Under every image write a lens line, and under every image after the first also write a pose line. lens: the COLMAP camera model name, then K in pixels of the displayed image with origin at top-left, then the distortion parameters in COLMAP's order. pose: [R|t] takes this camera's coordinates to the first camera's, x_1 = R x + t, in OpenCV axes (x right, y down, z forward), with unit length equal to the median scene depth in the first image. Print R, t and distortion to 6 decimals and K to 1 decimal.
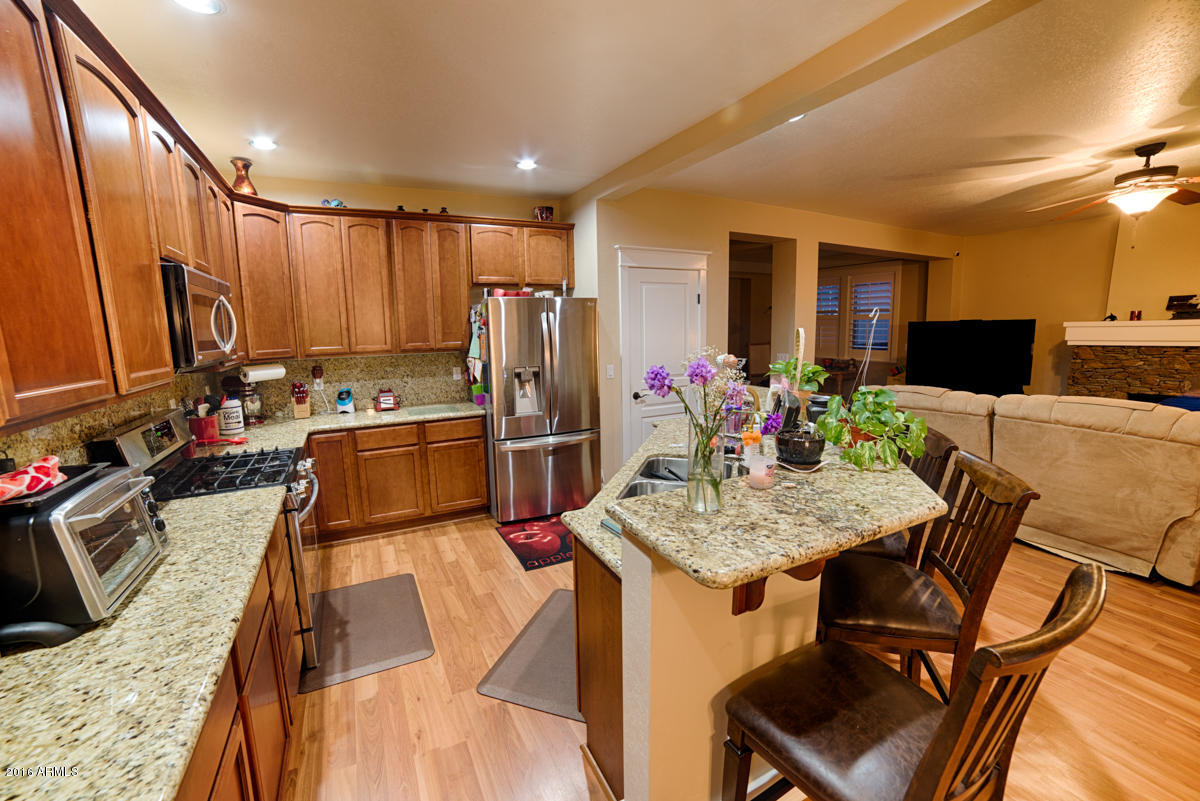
lens RADIAL K [[462.2, 0, 600.0], [0, 462.2, 400.5], [0, 0, 1]] dist [0.000548, 0.000172]
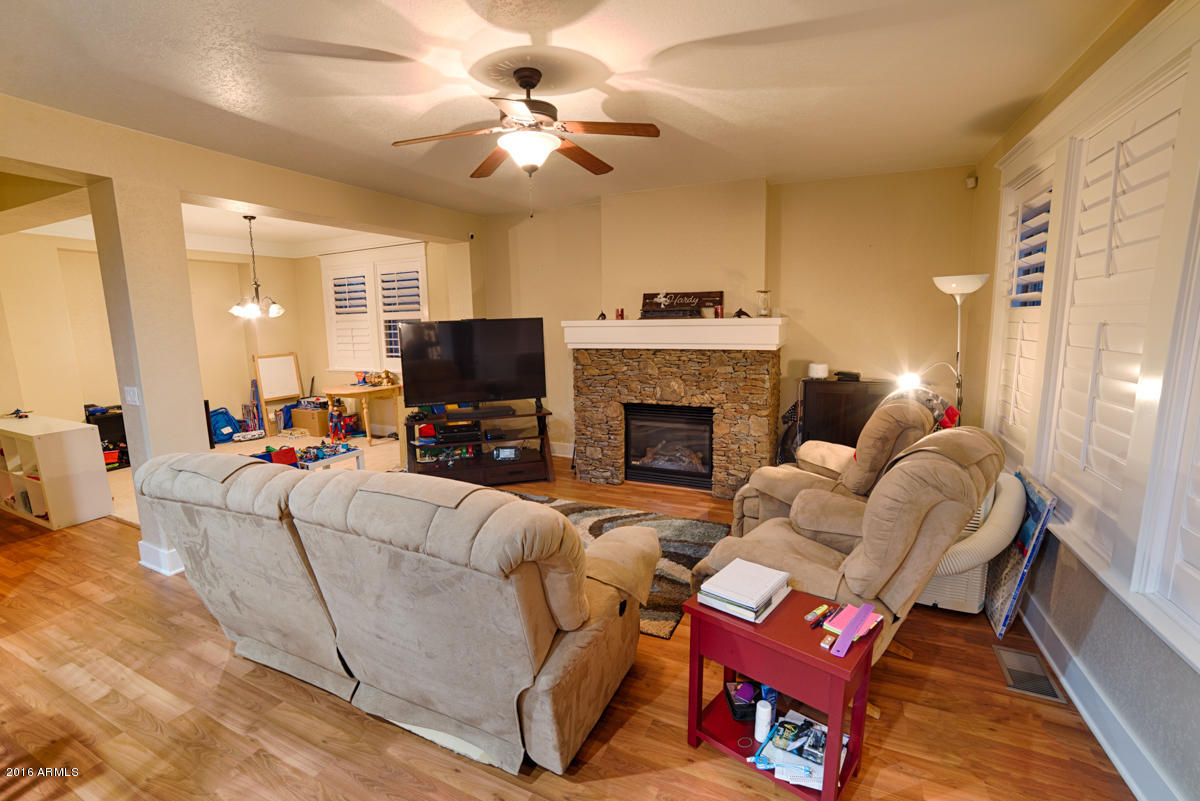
lens RADIAL K [[501.6, 0, 600.0], [0, 501.6, 400.5], [0, 0, 1]] dist [-0.000603, -0.000009]
pose [[0.804003, -0.096668, 0.586715, 0.548004], [0.097856, 0.994754, 0.029801, -0.051460], [-0.586518, 0.033454, 0.809245, 0.248236]]
